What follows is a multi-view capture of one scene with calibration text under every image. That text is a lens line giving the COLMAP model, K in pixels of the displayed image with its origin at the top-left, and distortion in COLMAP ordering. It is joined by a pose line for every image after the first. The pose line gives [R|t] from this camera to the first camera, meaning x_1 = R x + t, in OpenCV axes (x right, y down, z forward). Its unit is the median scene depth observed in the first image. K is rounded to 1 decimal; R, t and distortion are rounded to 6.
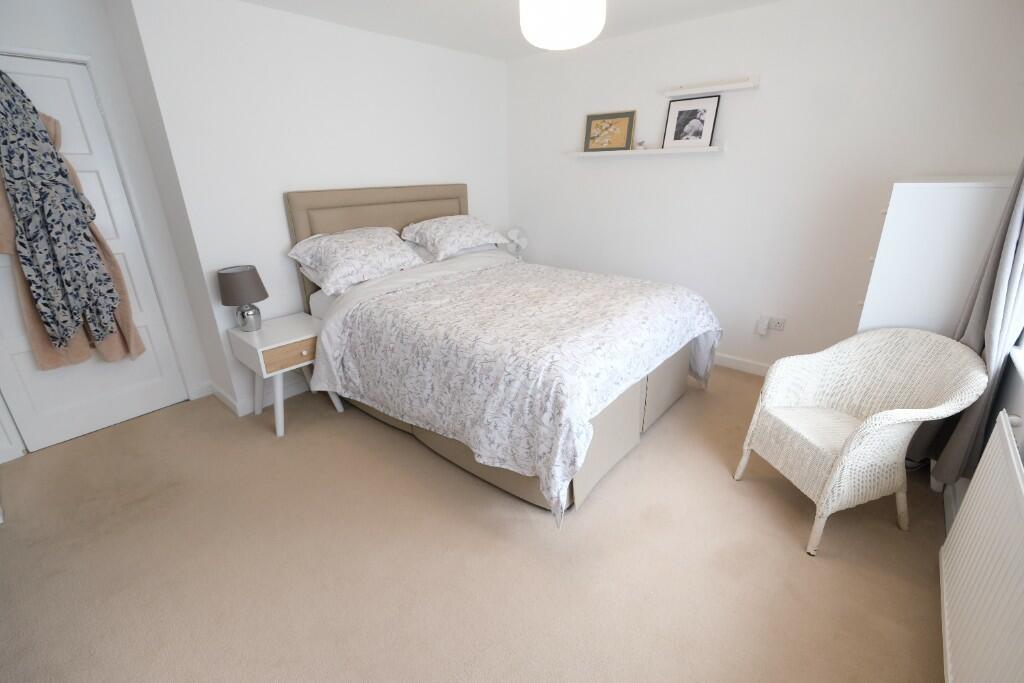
lens RADIAL K [[444.6, 0, 514.7], [0, 444.6, 340.0], [0, 0, 1]] dist [-0.001682, -0.000224]
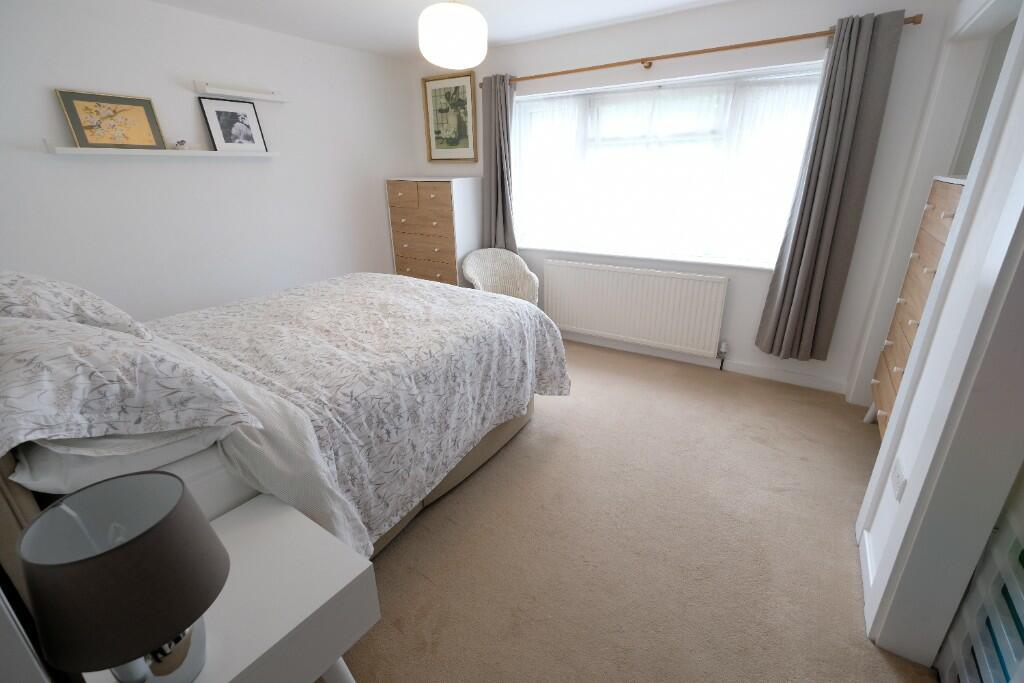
lens RADIAL K [[444.6, 0, 514.7], [0, 444.6, 340.0], [0, 0, 1]] dist [-0.001682, -0.000224]
pose [[-0.128478, -0.332459, 0.934326, -0.720306], [0.375384, 0.855729, 0.356111, -0.206687], [-0.917922, 0.396483, 0.014857, 0.610067]]
